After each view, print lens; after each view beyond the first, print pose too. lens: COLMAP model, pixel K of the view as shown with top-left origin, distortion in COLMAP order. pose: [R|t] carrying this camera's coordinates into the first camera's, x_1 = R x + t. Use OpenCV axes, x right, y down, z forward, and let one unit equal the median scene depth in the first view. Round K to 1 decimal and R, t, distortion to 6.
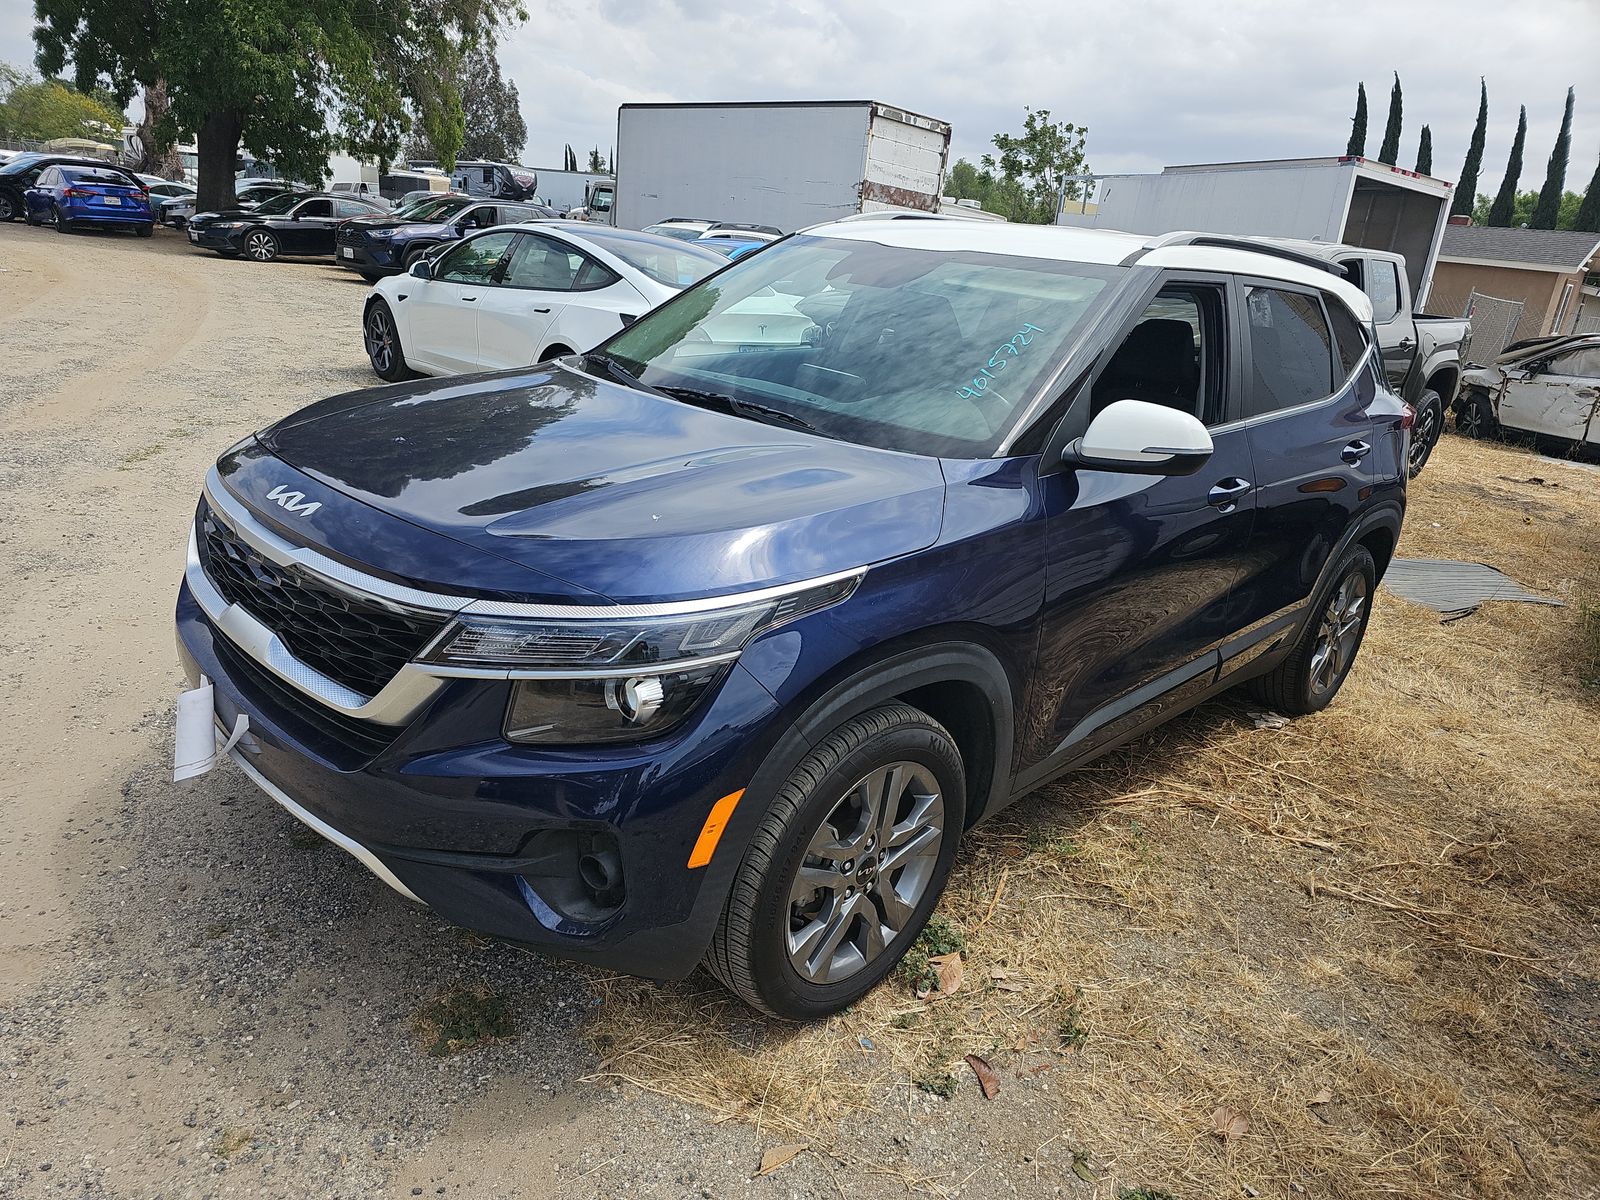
lens RADIAL K [[1070.4, 0, 800.0], [0, 1070.4, 600.0], [0, 0, 1]] dist [0.042441, -0.039409]
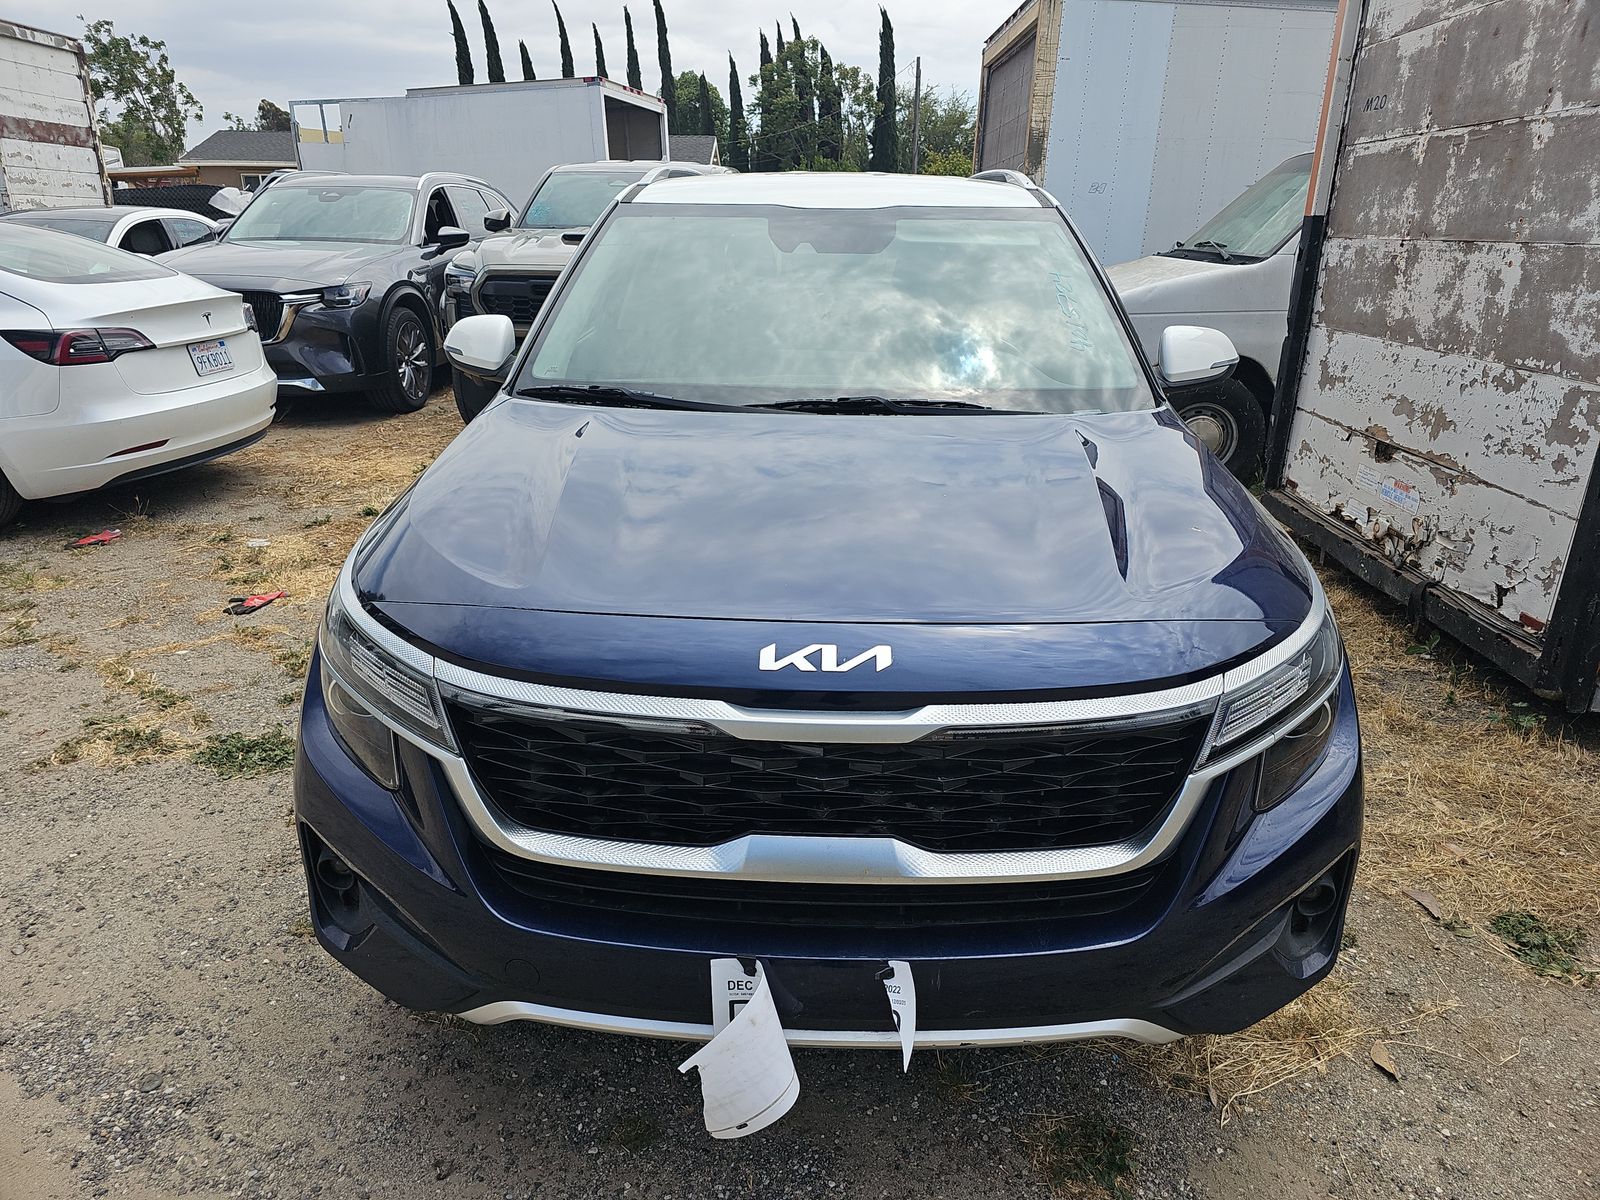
lens RADIAL K [[1041.6, 0, 800.0], [0, 1041.6, 600.0], [0, 0, 1]] dist [0.026535, -0.029411]
pose [[0.721720, -0.321379, 0.613054, -0.090576], [0.272032, 0.946108, 0.175724, -0.025755], [-0.636490, 0.039946, 0.770250, 0.048792]]
